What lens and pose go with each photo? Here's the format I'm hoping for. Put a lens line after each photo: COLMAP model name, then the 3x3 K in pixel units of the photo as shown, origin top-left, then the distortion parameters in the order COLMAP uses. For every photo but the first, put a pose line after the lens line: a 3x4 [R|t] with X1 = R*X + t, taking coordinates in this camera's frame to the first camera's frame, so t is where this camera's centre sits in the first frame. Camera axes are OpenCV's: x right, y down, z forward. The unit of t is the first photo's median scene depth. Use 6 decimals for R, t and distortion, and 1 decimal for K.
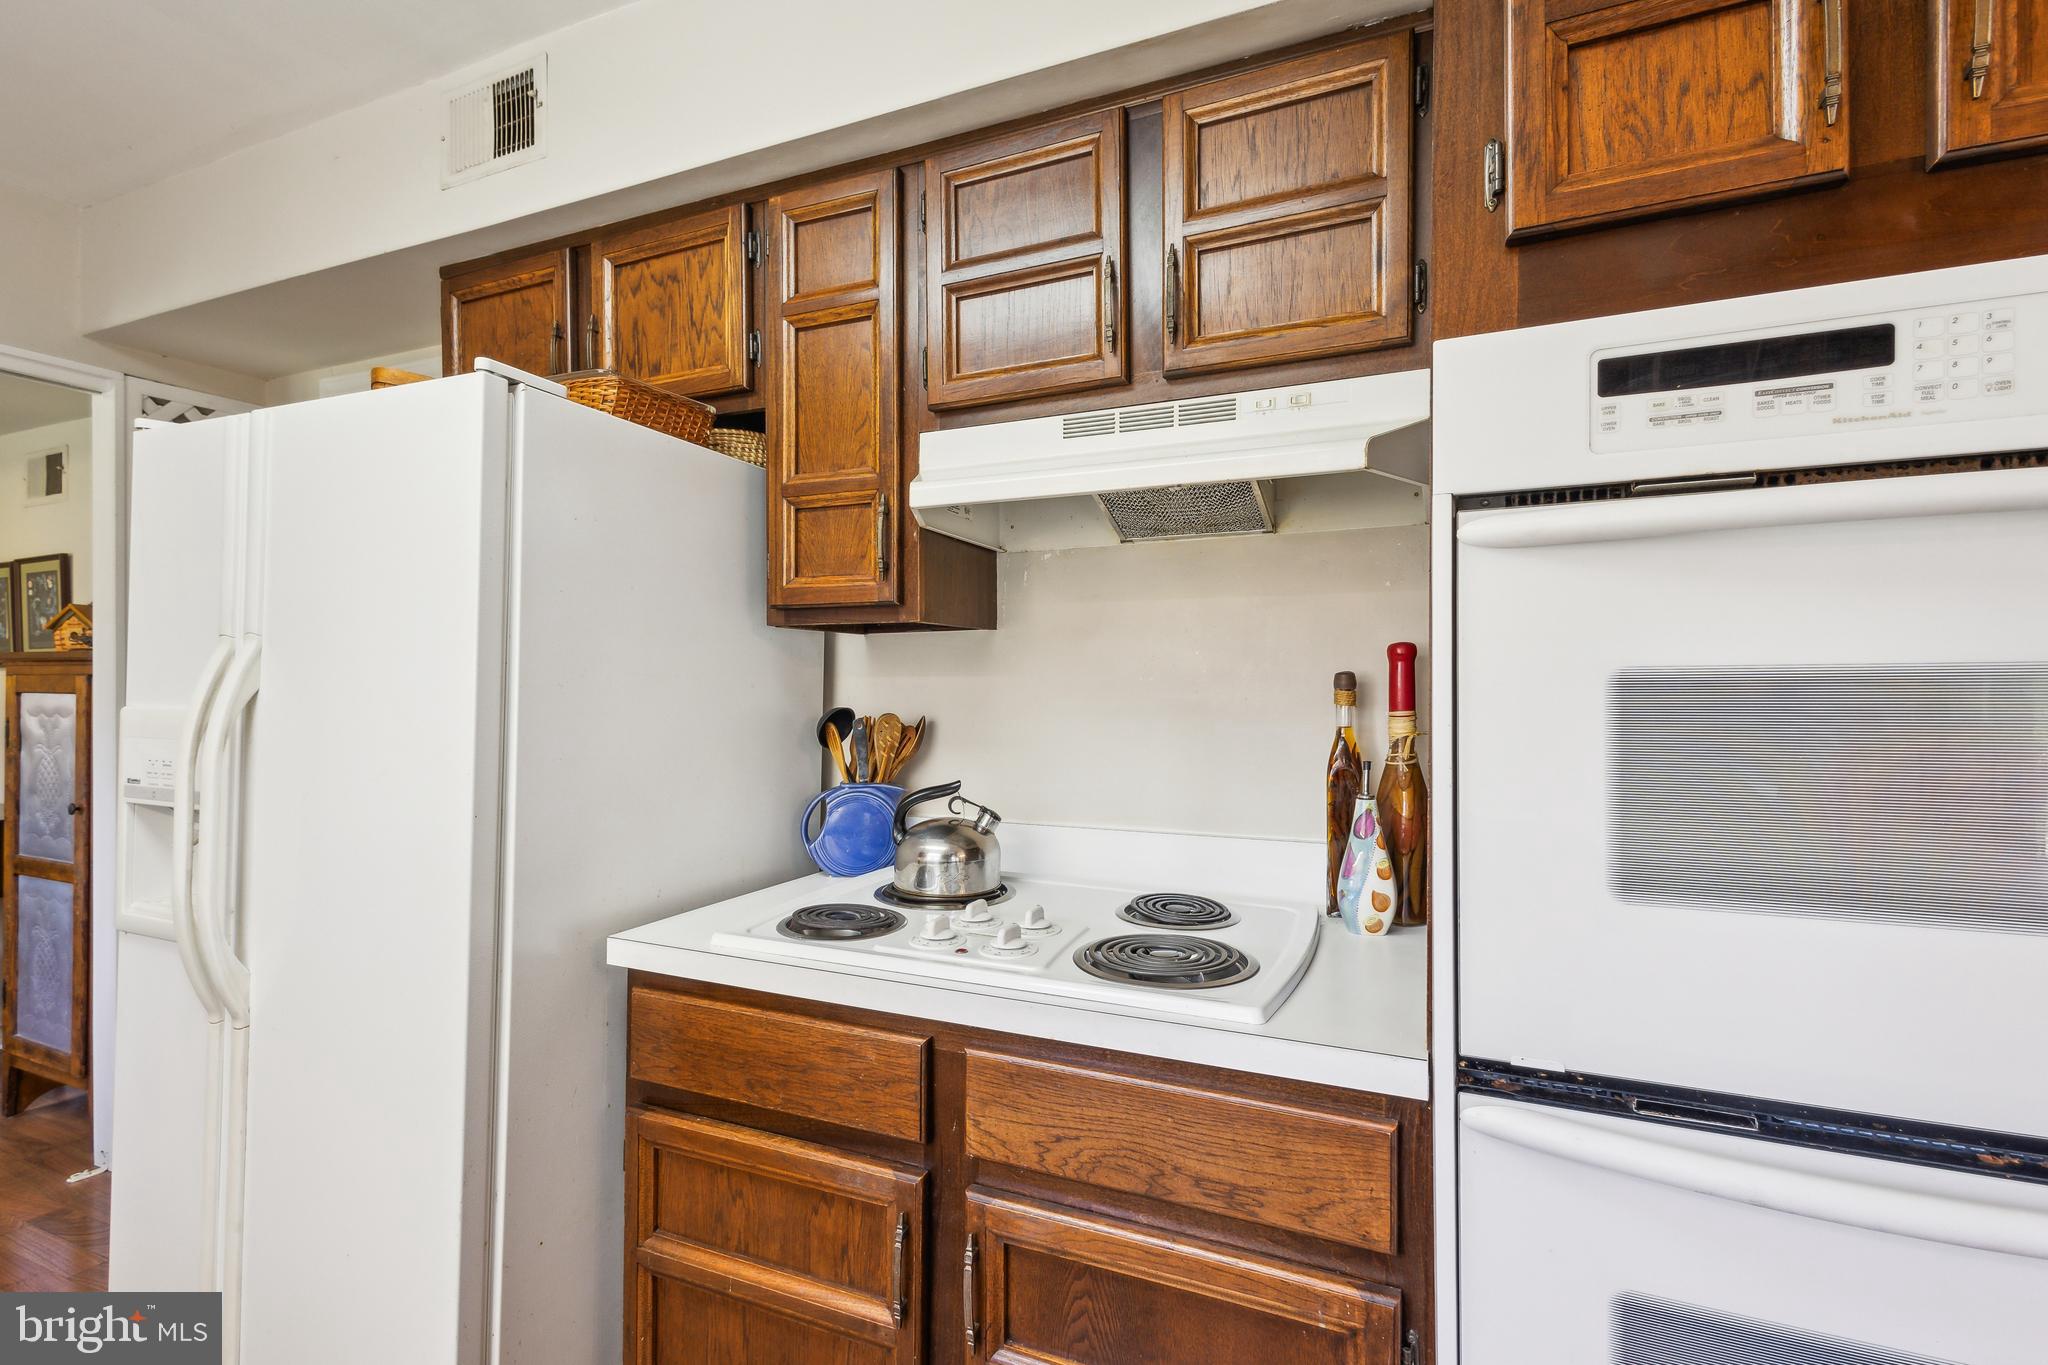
lens RADIAL K [[954.8, 0, 1015.8], [0, 954.8, 684.5], [0, 0, 1]] dist [0.014767, -0.001563]
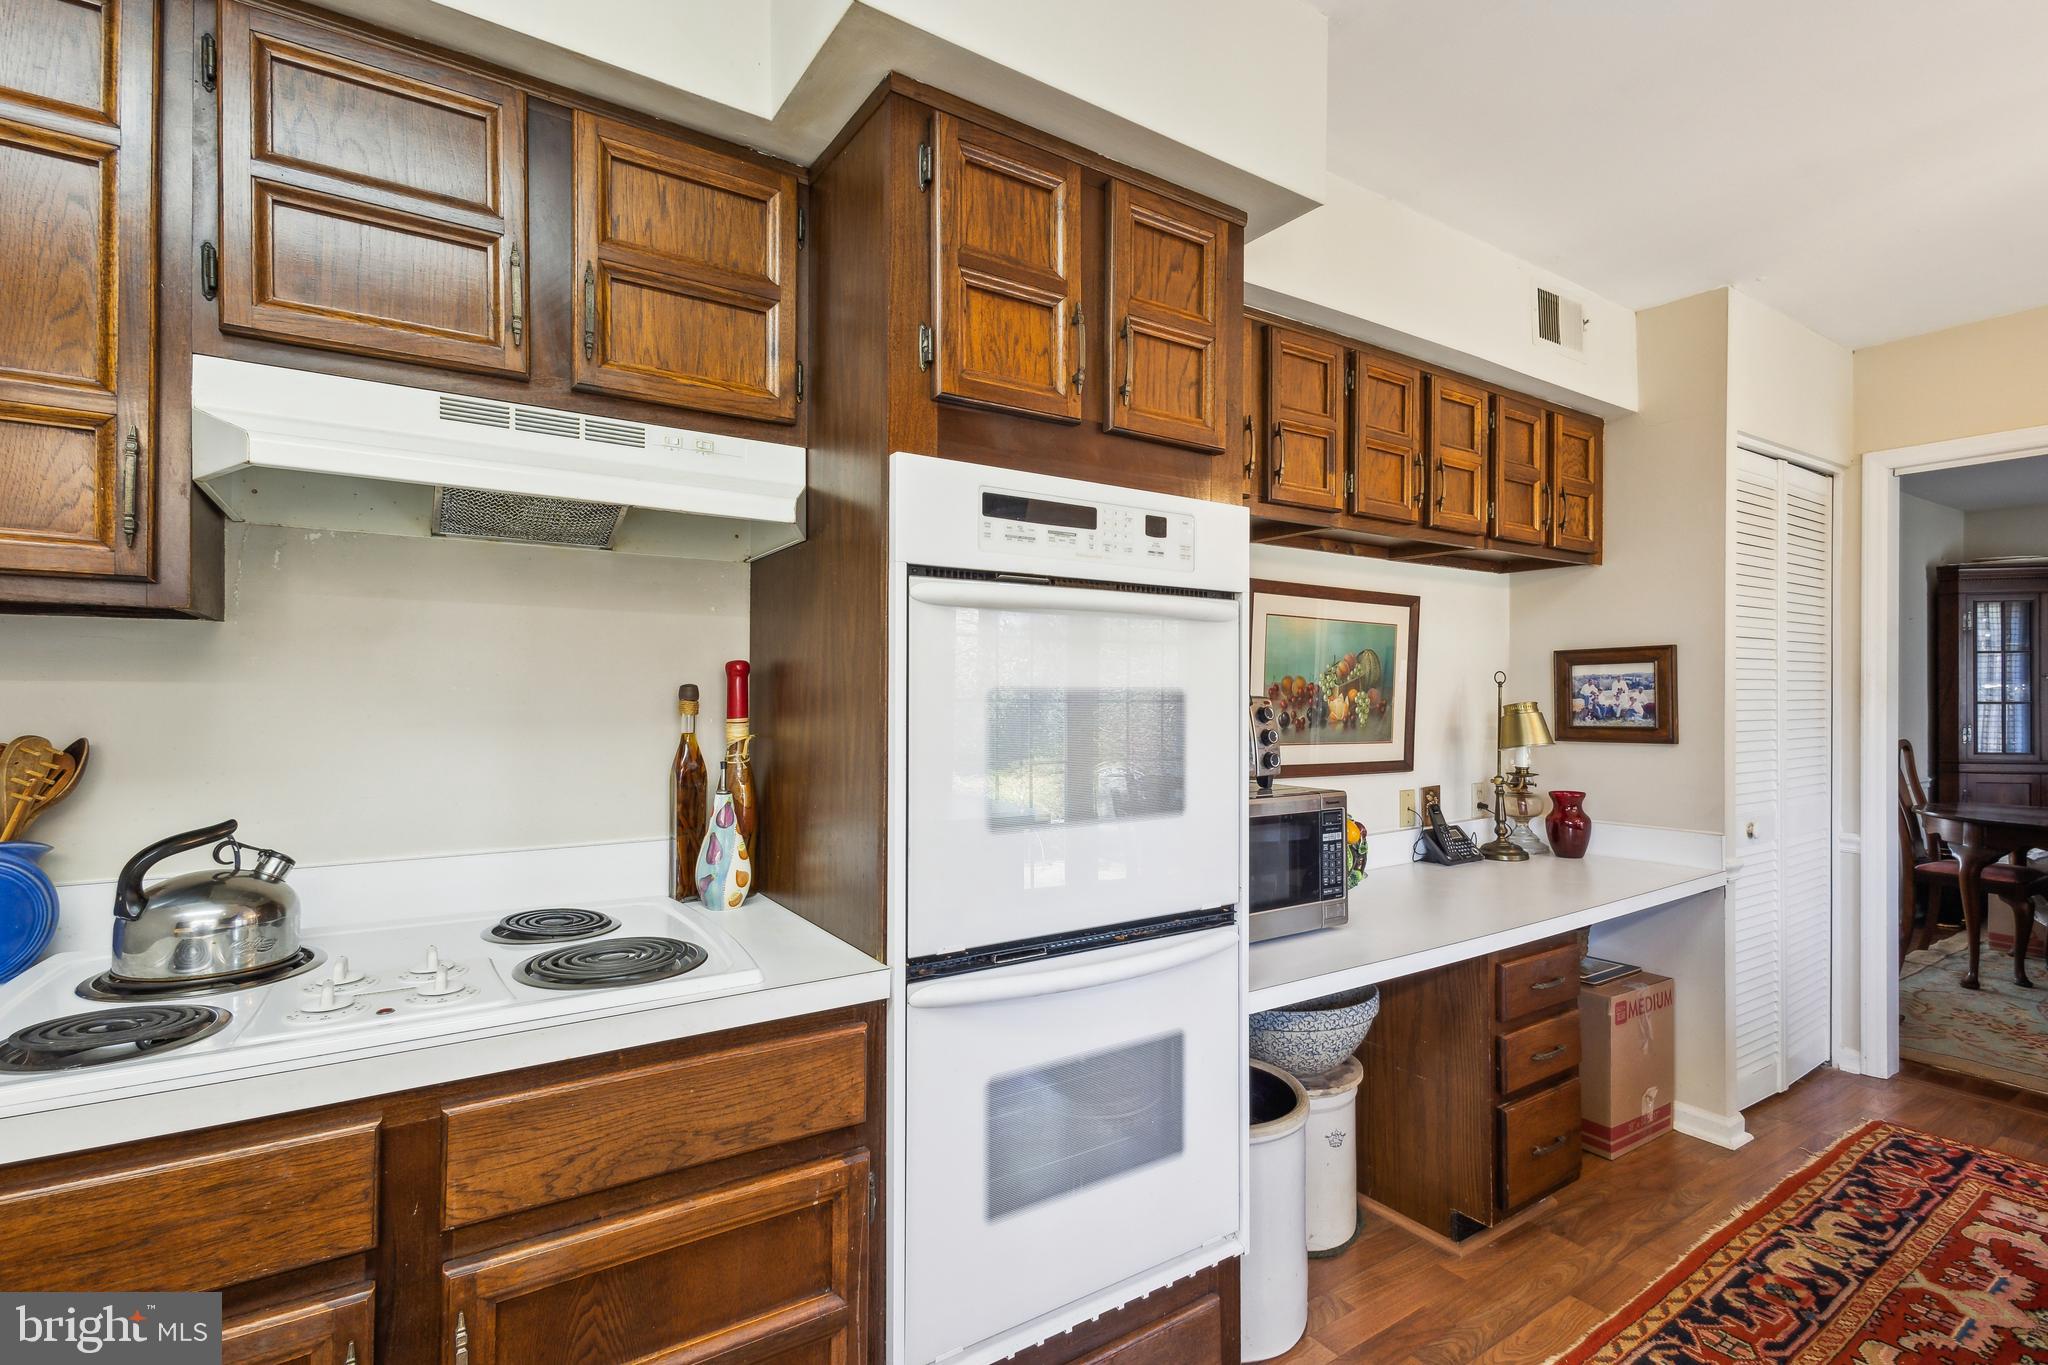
lens RADIAL K [[954.8, 0, 1020.1], [0, 954.8, 688.7], [0, 0, 1]] dist [0.014767, -0.001563]
pose [[0.539136, 0.009658, 0.842164, -0.484008], [-0.006001, 0.999953, -0.007625, -0.002321], [-0.842198, -0.000943, 0.539168, 0.073661]]
